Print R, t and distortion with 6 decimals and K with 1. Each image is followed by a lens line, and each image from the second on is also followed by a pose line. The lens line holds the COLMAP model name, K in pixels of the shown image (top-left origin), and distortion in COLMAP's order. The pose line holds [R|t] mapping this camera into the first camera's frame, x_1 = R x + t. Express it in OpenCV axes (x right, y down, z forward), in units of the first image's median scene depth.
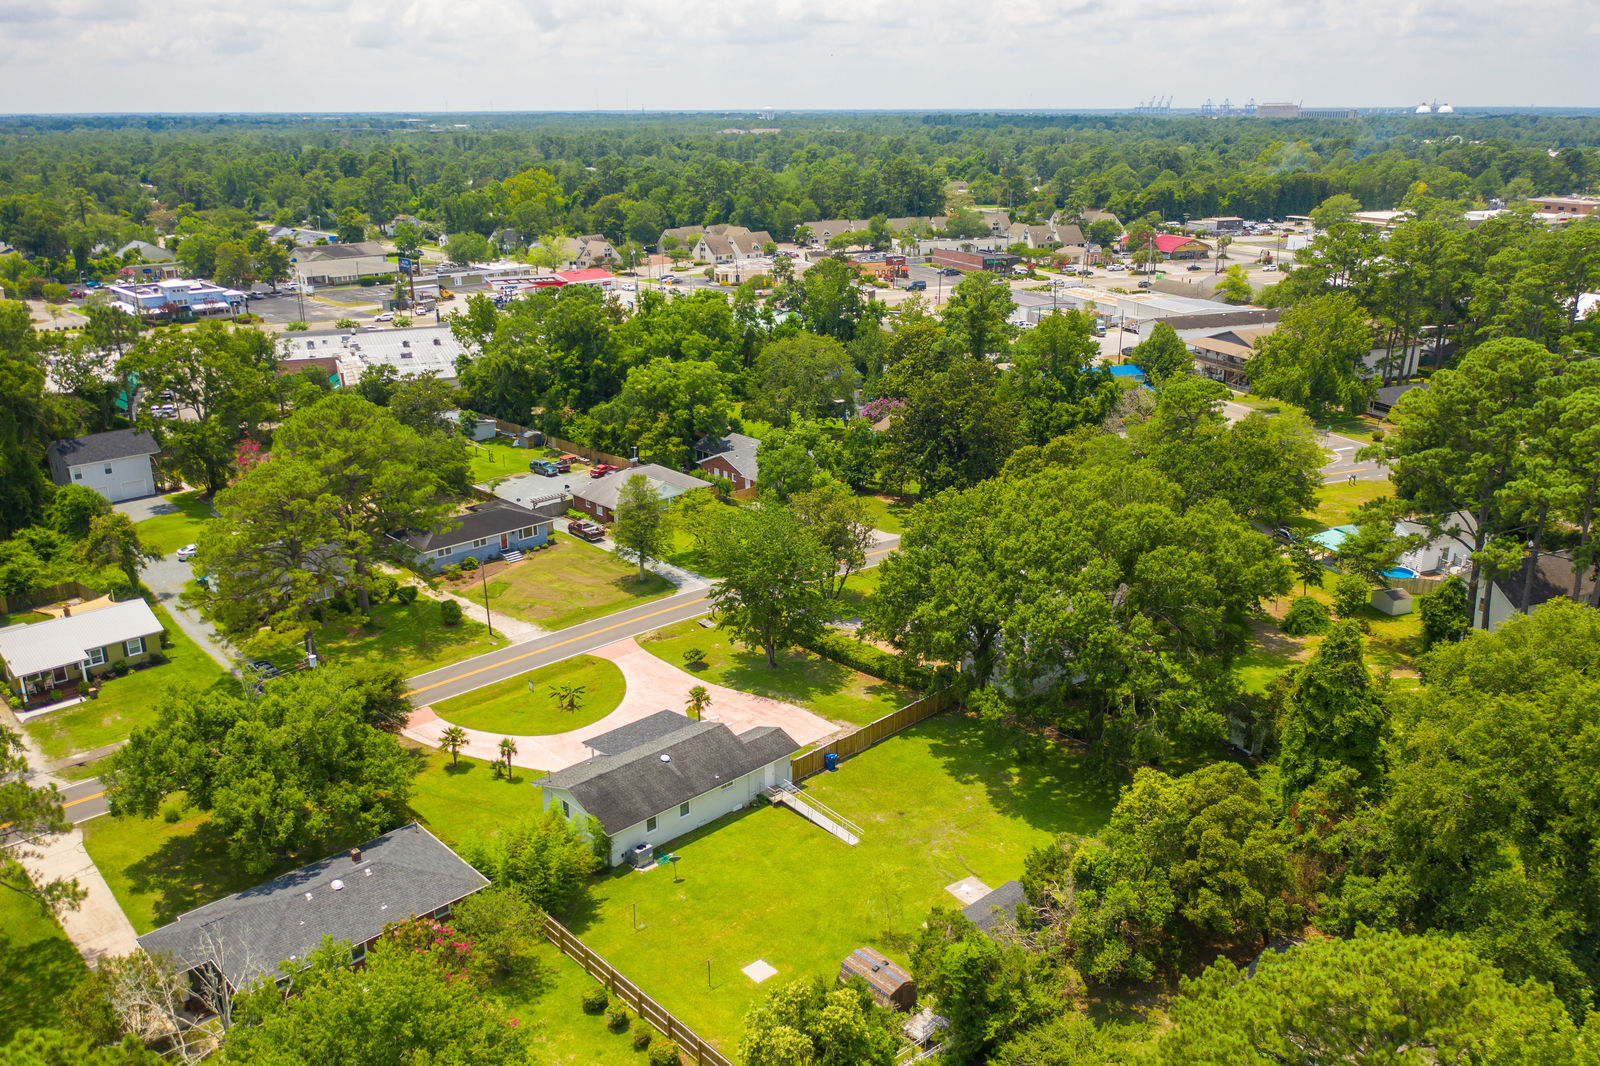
lens RADIAL K [[1270.5, 0, 800.0], [0, 1270.5, 533.0], [0, 0, 1]] dist [-0.041882, 0.049652]
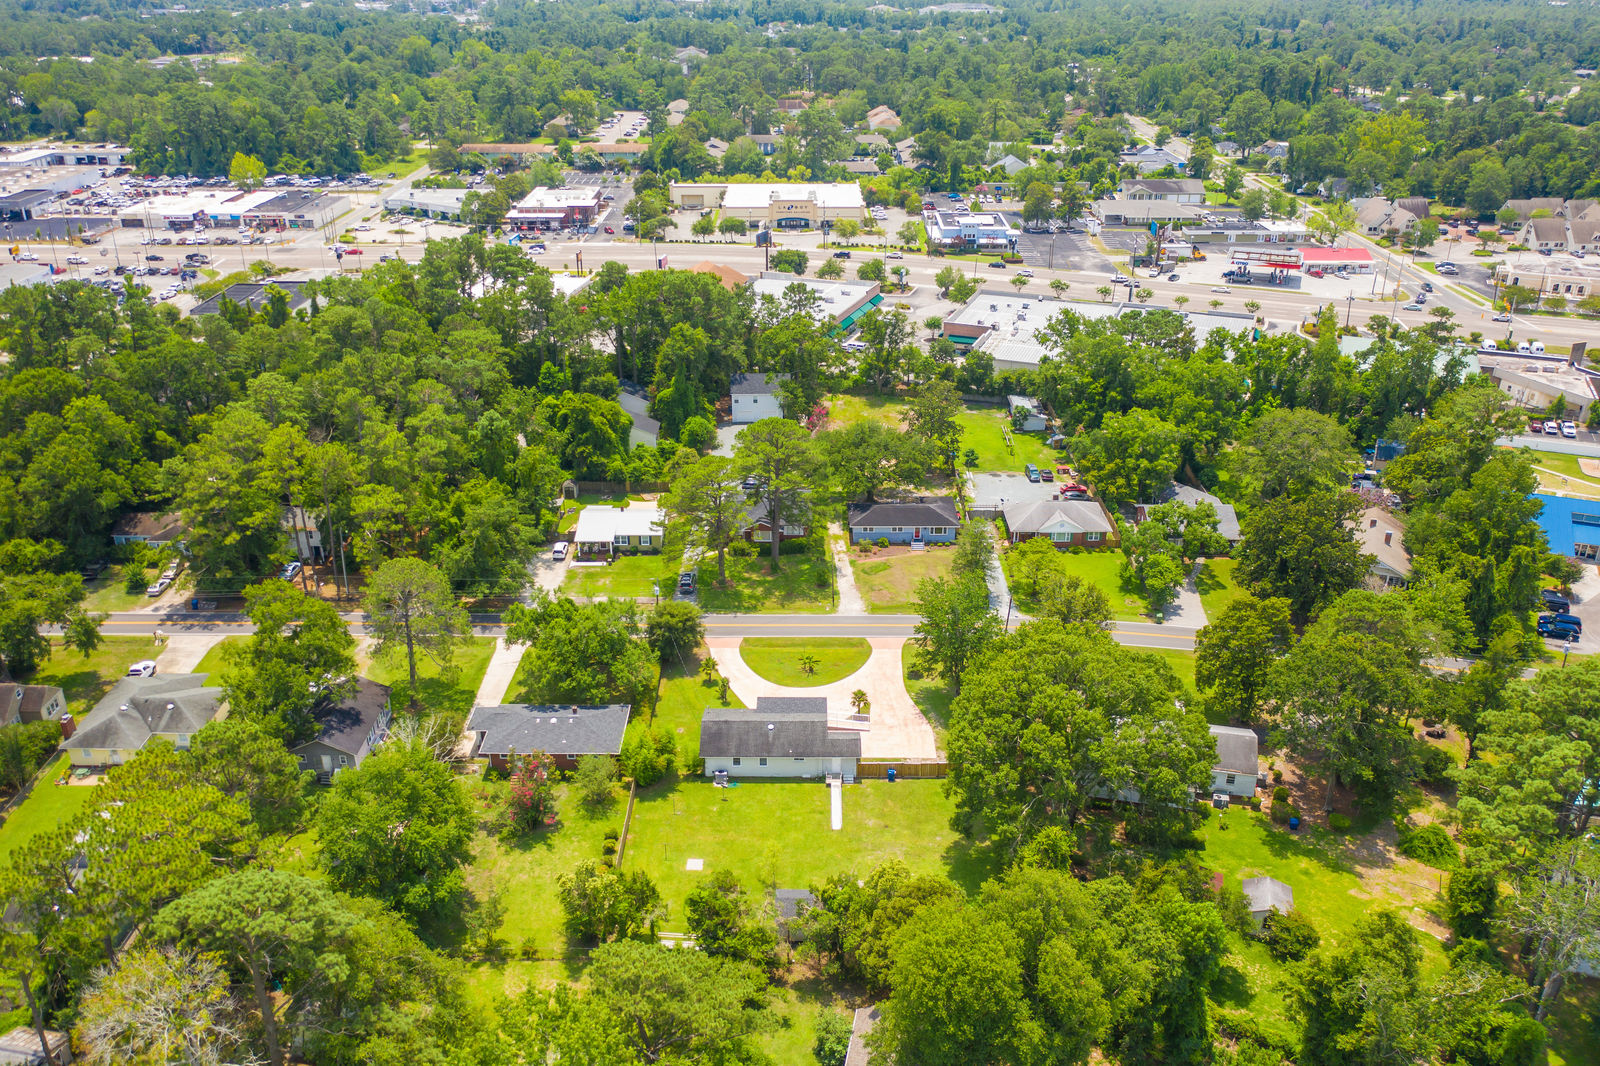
lens RADIAL K [[1270.5, 0, 800.0], [0, 1270.5, 533.0], [0, 0, 1]] dist [-0.041882, 0.049652]
pose [[0.722567, 0.293995, -0.625670, 0.680810], [-0.220577, 0.955804, 0.194383, -0.298120], [0.655166, -0.002447, 0.755481, -0.126342]]
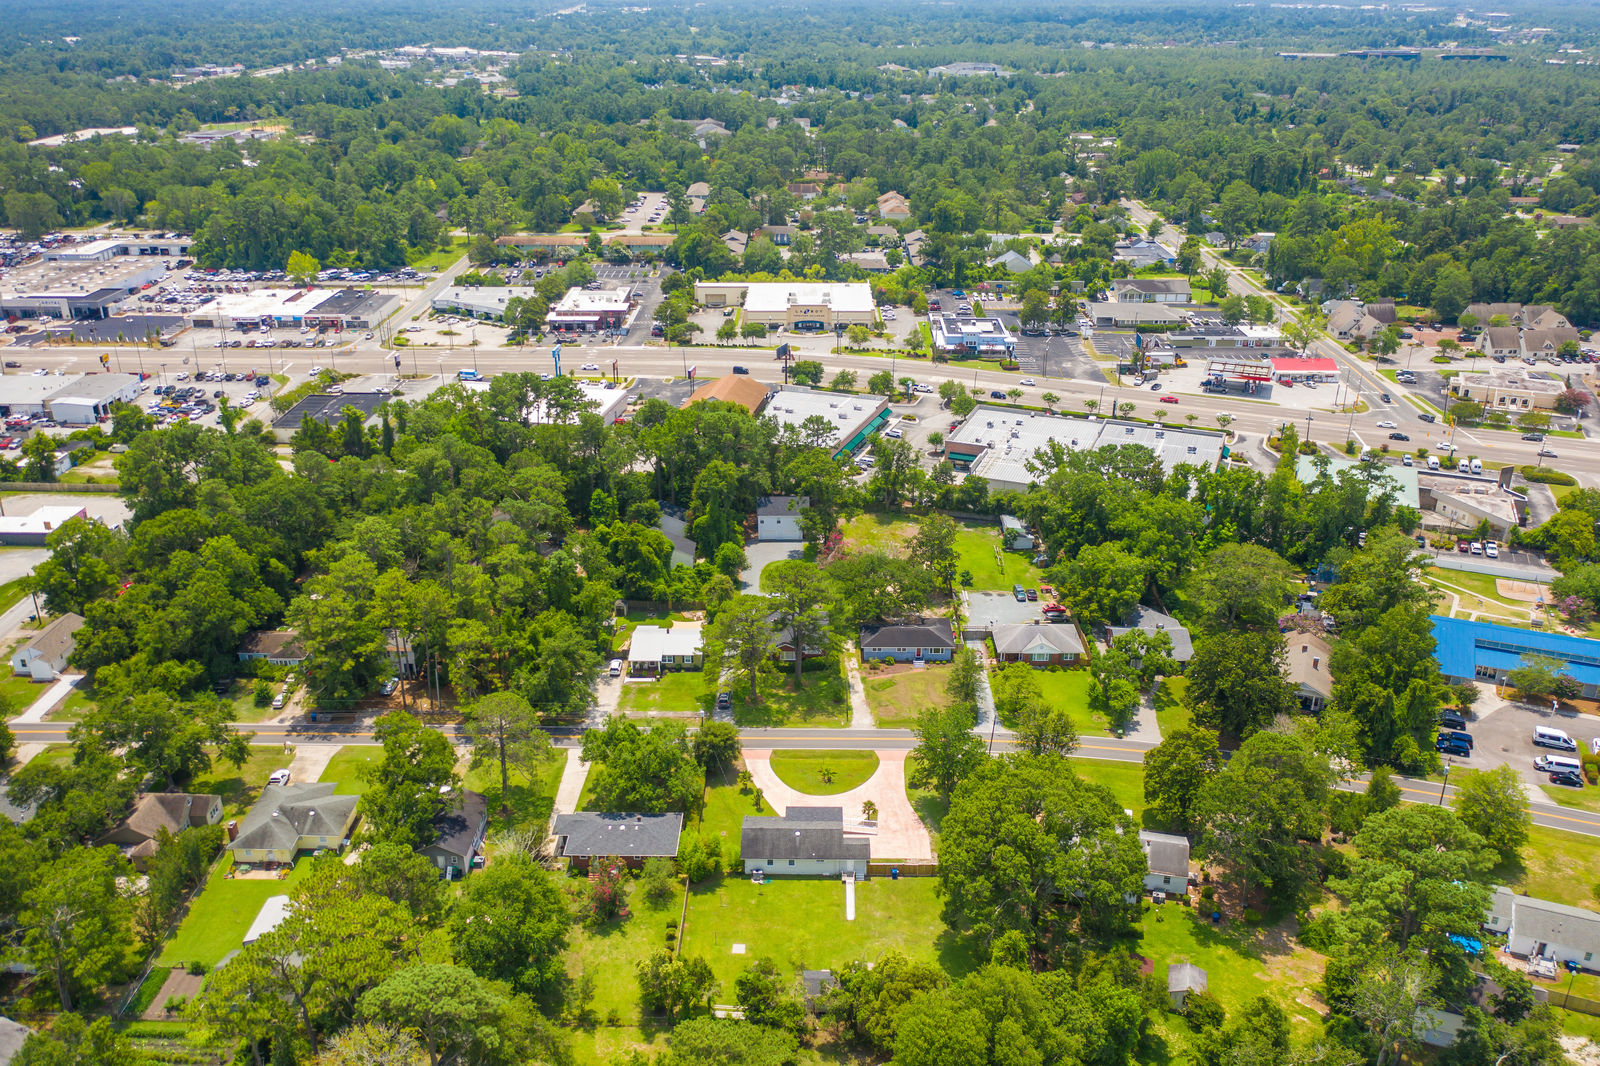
lens RADIAL K [[1277.9, 0, 800.0], [0, 1277.9, 533.0], [0, 0, 1]] dist [-0.055659, 0.088657]
pose [[0.716783, 0.279894, -0.638656, 0.831745], [-0.222640, 0.959827, 0.170774, -0.490943], [0.660797, 0.019783, 0.750304, -0.381797]]
